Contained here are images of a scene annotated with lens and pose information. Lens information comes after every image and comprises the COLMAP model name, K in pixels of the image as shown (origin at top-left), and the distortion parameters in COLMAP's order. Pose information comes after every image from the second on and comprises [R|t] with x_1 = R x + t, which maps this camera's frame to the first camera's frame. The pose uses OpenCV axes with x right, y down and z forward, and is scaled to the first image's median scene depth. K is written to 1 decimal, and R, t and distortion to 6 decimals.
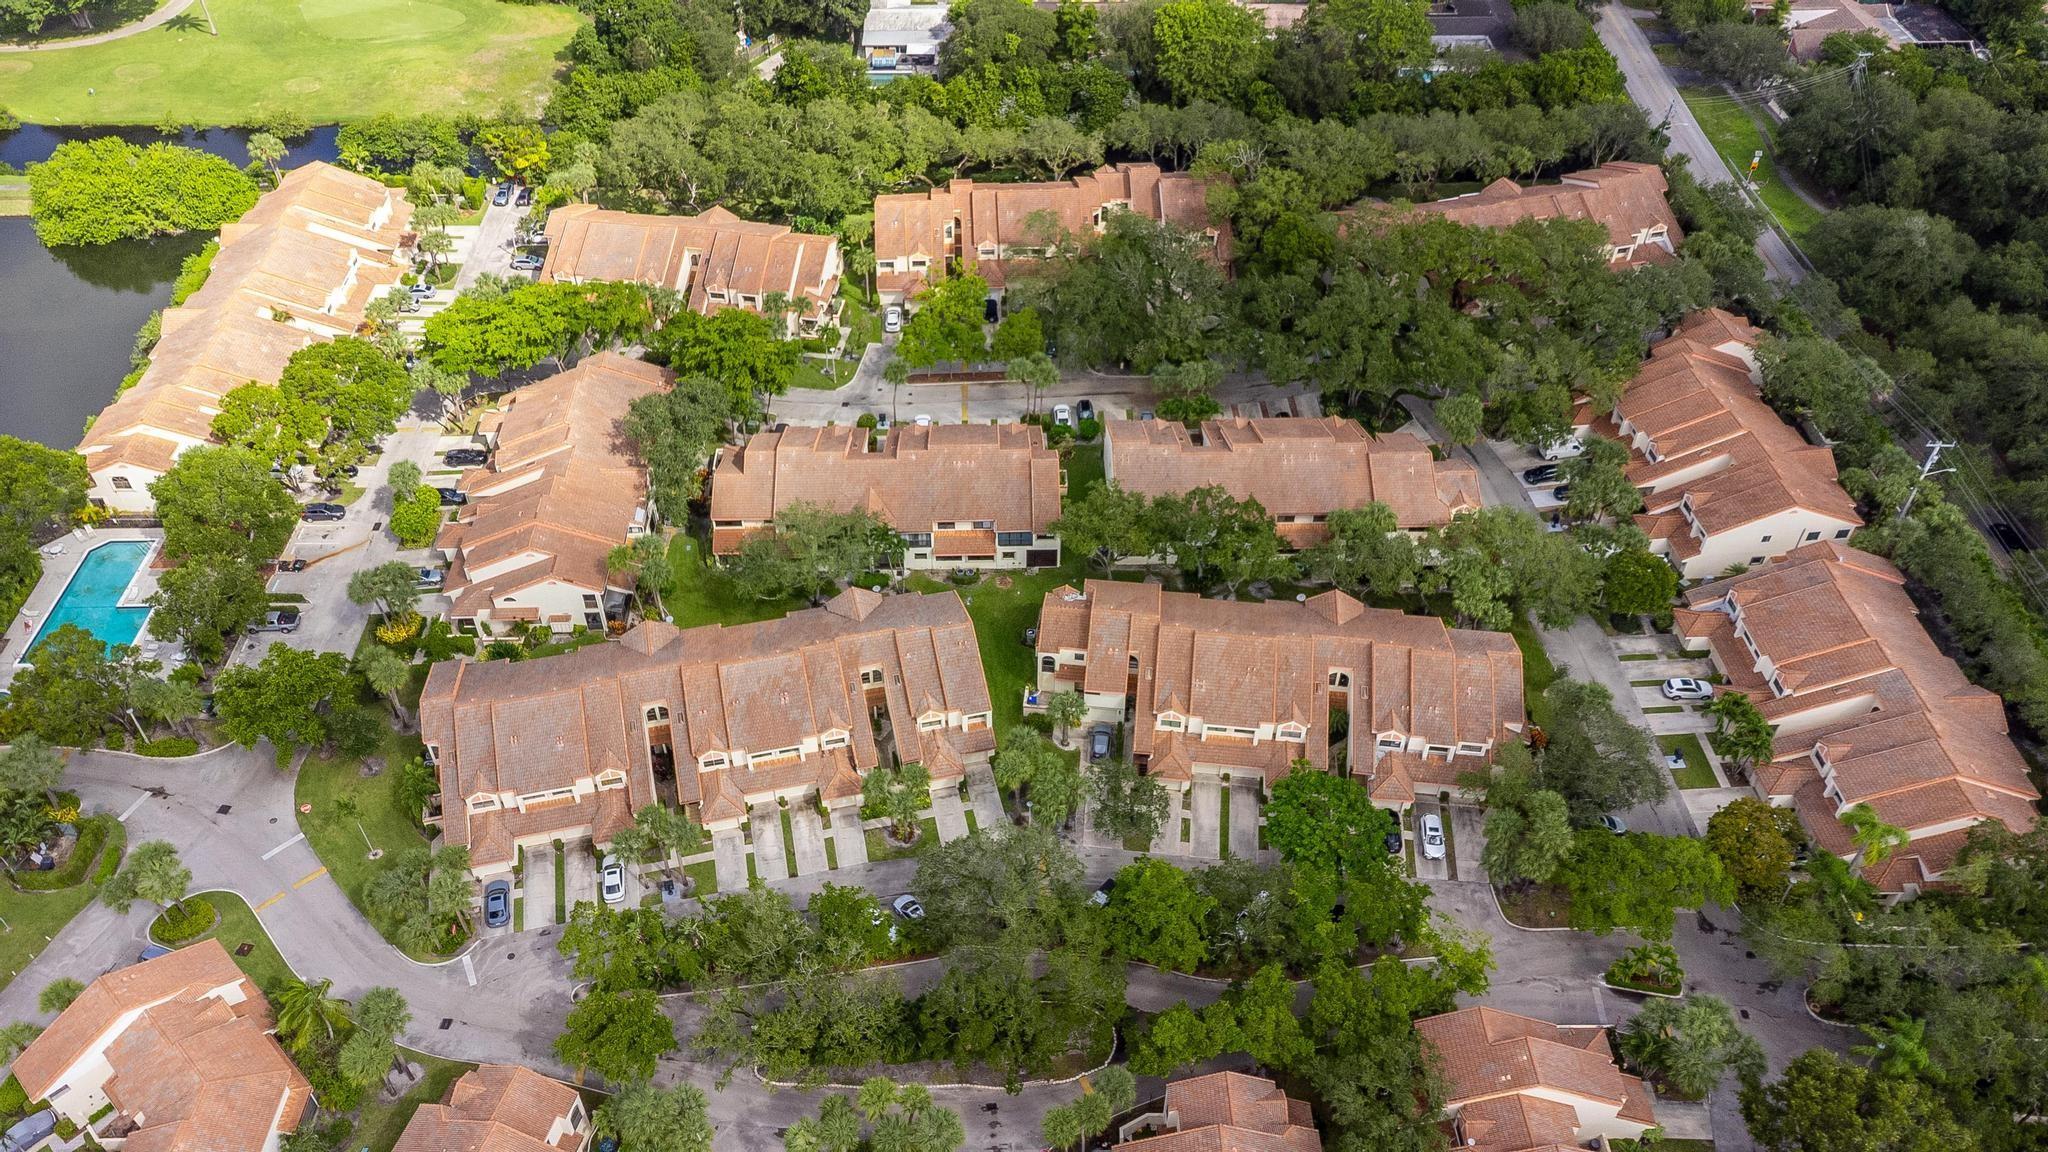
lens RADIAL K [[1530.1, 0, 1024.0], [0, 1530.1, 576.0], [0, 0, 1]] dist [0.028215, 0.059177]
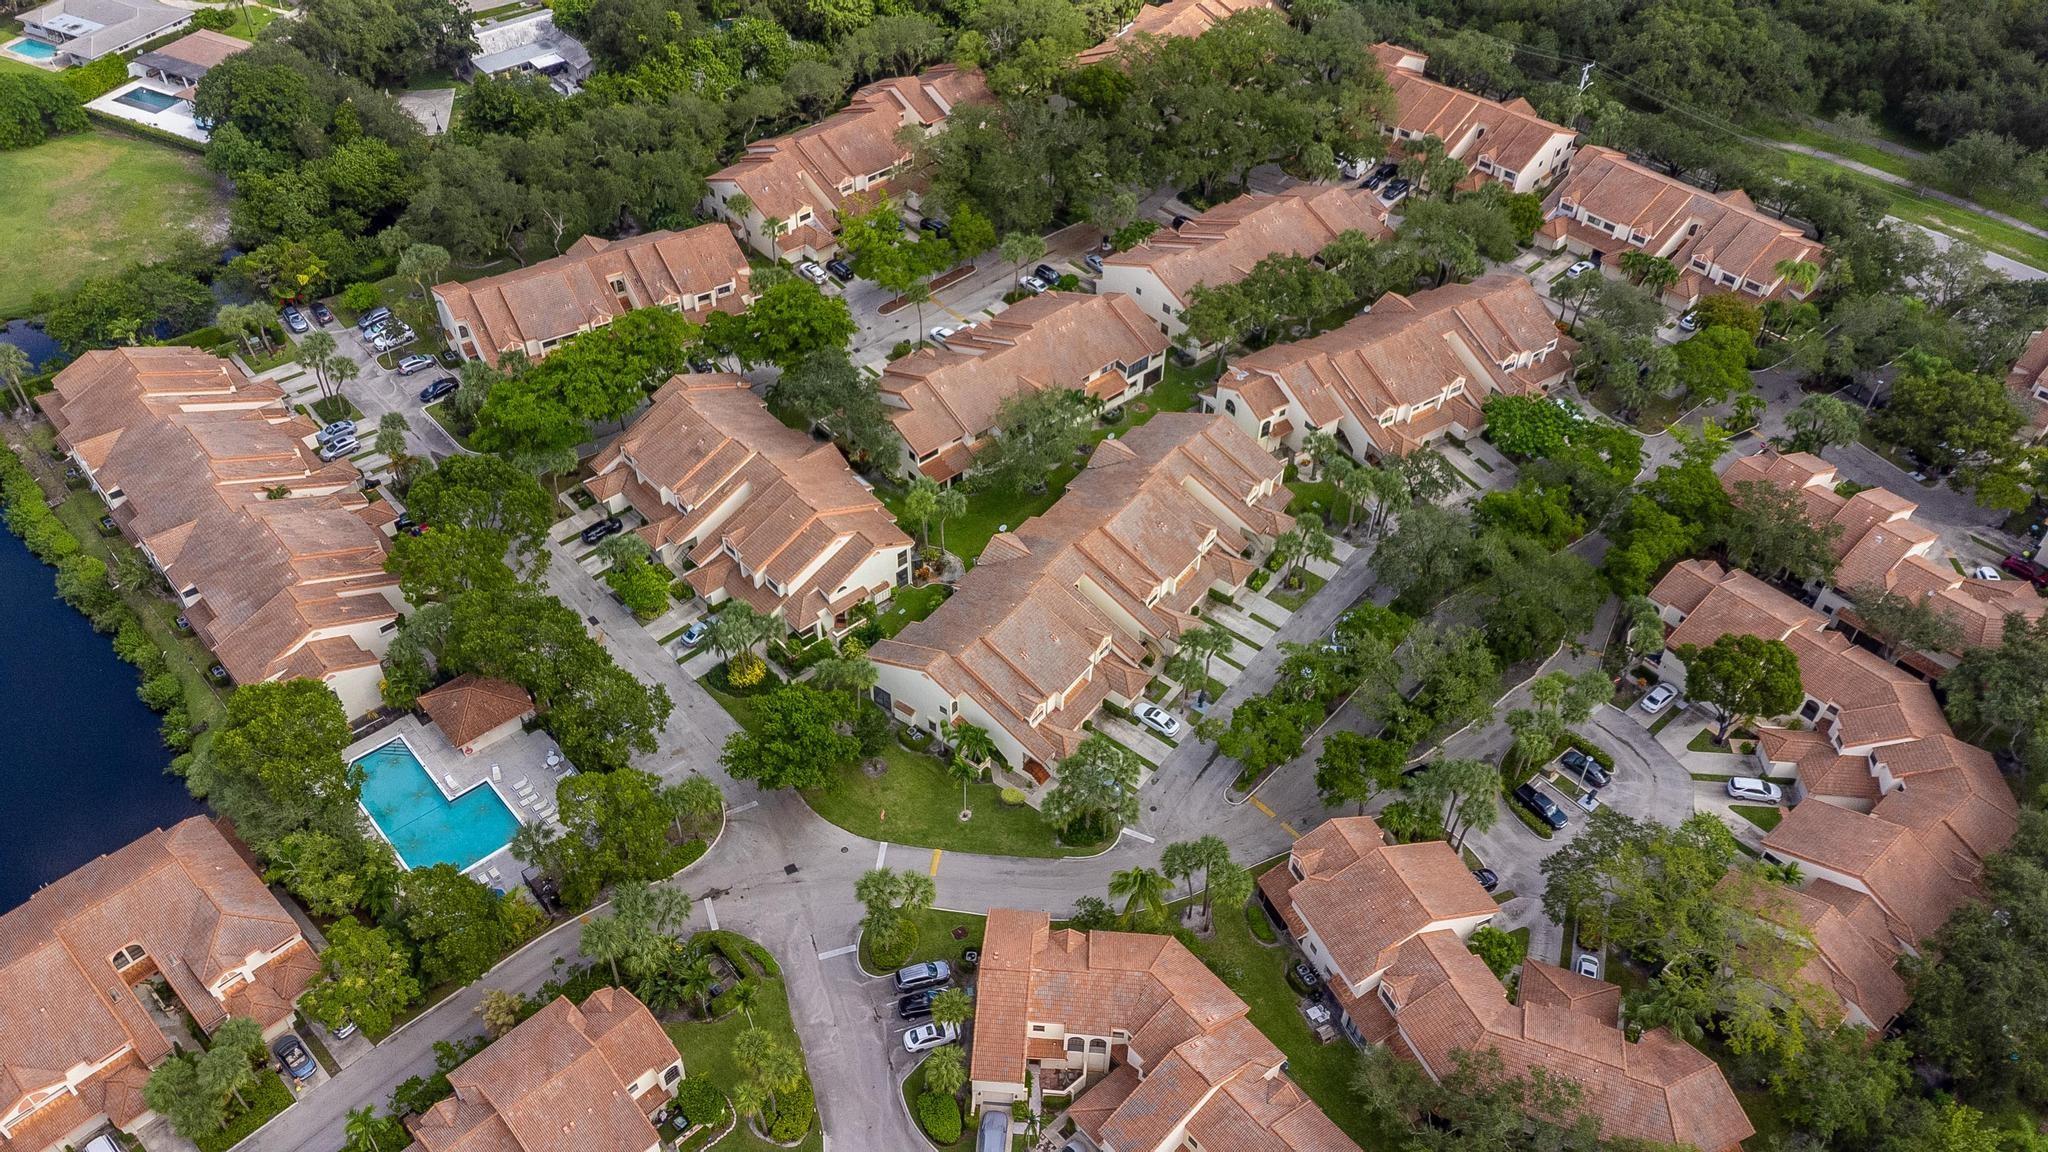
lens RADIAL K [[1546.1, 0, 1024.0], [0, 1546.1, 576.0], [0, 0, 1]] dist [0.034396, 0.047060]
pose [[0.766960, -0.433028, 0.473560, -0.667068], [0.428606, 0.894919, 0.124168, -0.062743], [-0.477566, 0.107739, 0.871965, 0.042807]]
